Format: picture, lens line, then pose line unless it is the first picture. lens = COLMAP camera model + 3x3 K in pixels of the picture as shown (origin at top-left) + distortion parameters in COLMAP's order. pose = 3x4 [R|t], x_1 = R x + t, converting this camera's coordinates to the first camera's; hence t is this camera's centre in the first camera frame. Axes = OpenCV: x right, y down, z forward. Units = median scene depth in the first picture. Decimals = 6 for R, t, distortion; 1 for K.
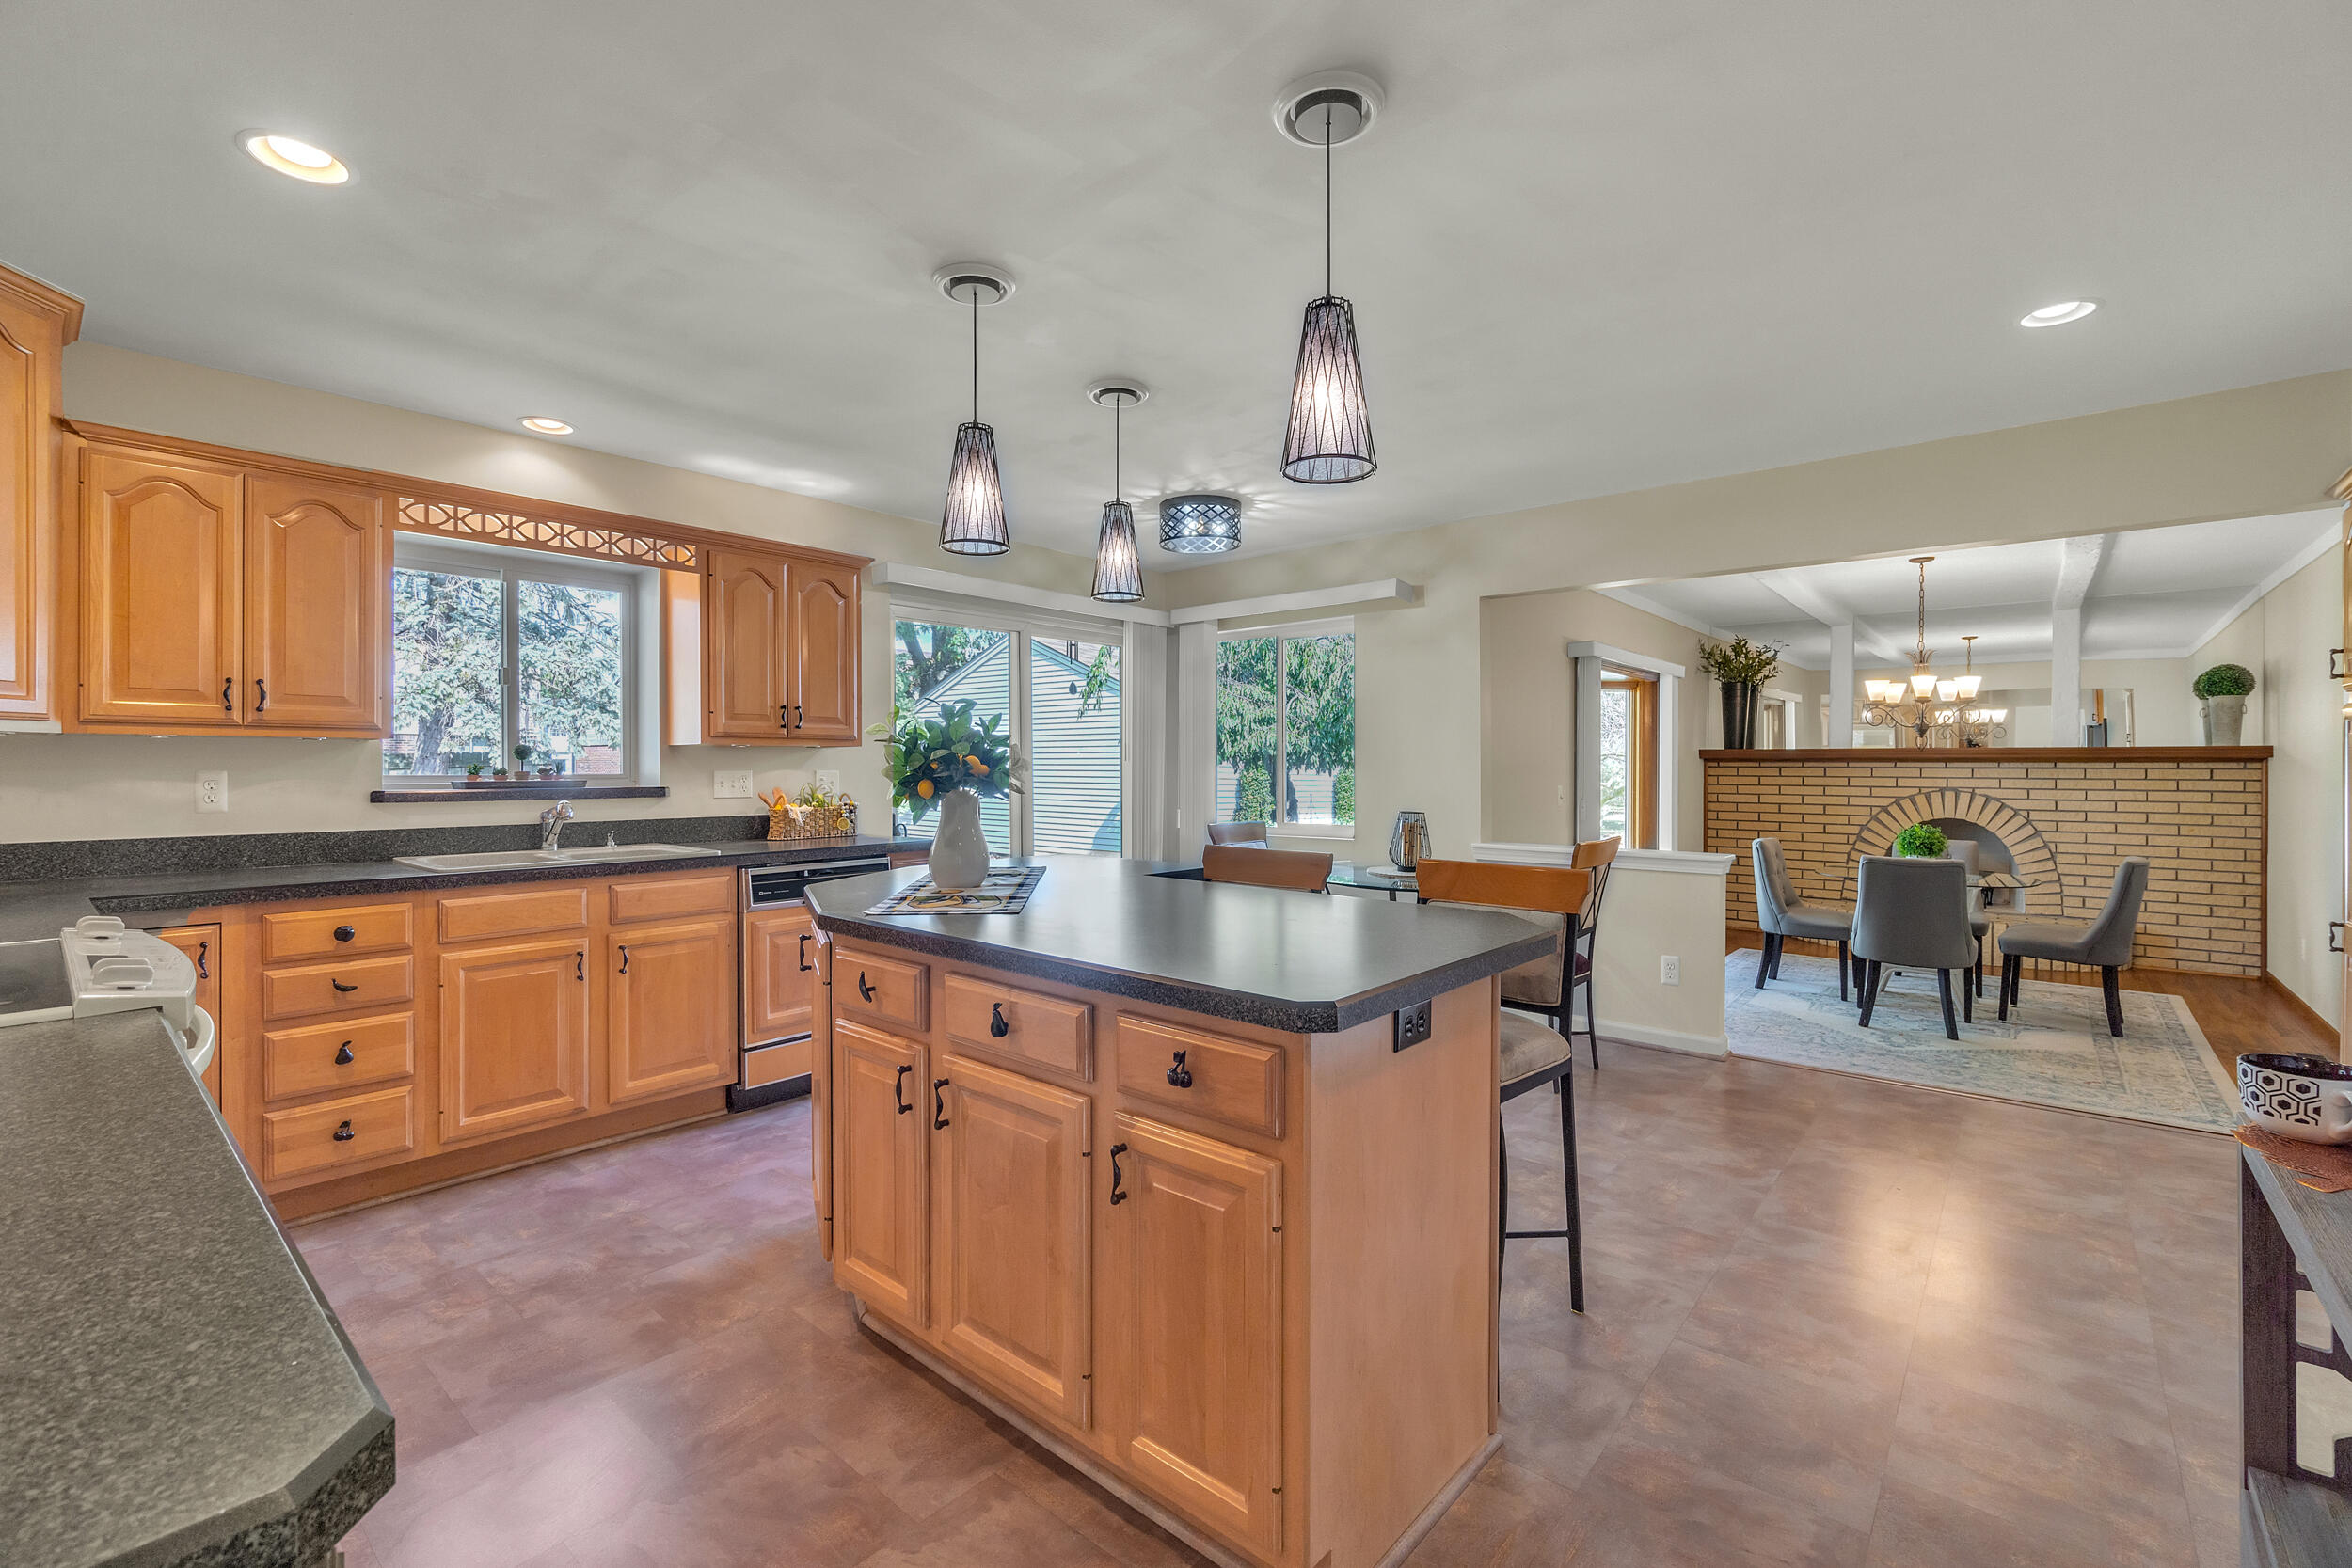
lens RADIAL K [[1017.8, 0, 1171.3], [0, 1017.8, 765.2], [0, 0, 1]] dist [0.004898, 0.000094]
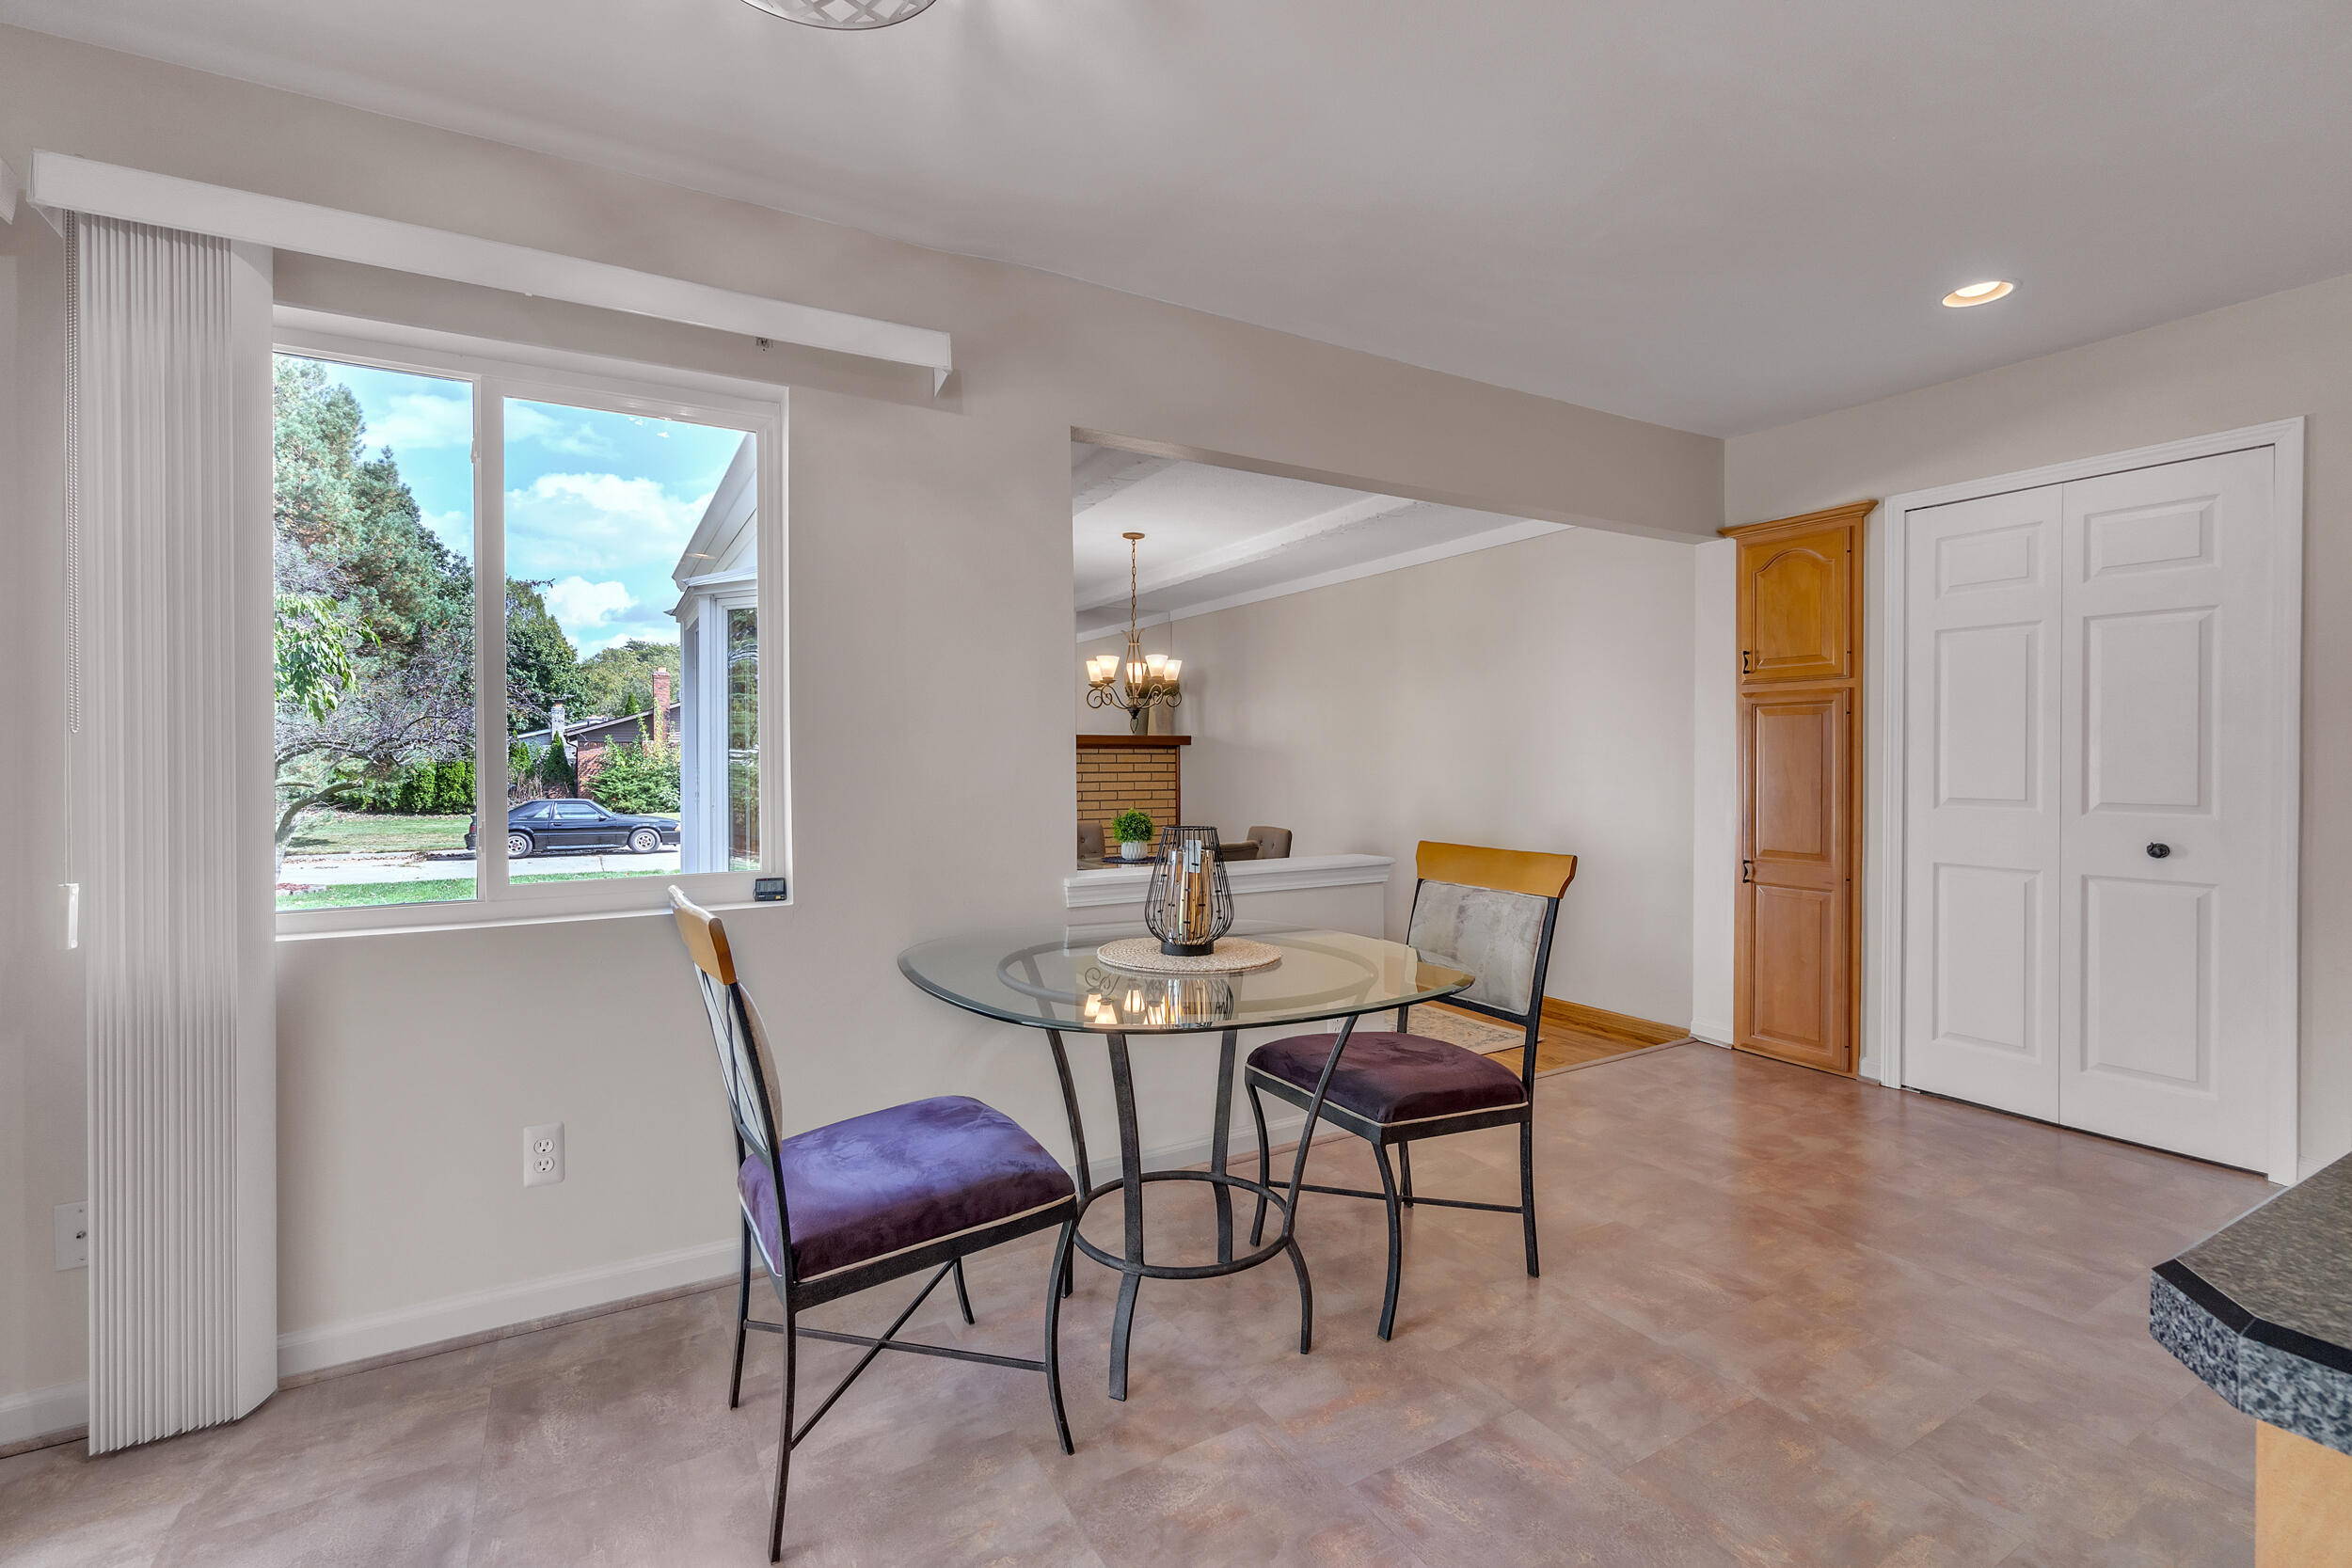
lens RADIAL K [[1017.8, 0, 1169.8], [0, 1017.8, 771.9], [0, 0, 1]] dist [0.004898, 0.000094]
pose [[0.327007, -0.015623, 0.944893, -0.187865], [0.007775, 0.999874, 0.013842, 0.010522], [-0.944990, 0.002820, 0.327088, 0.733855]]
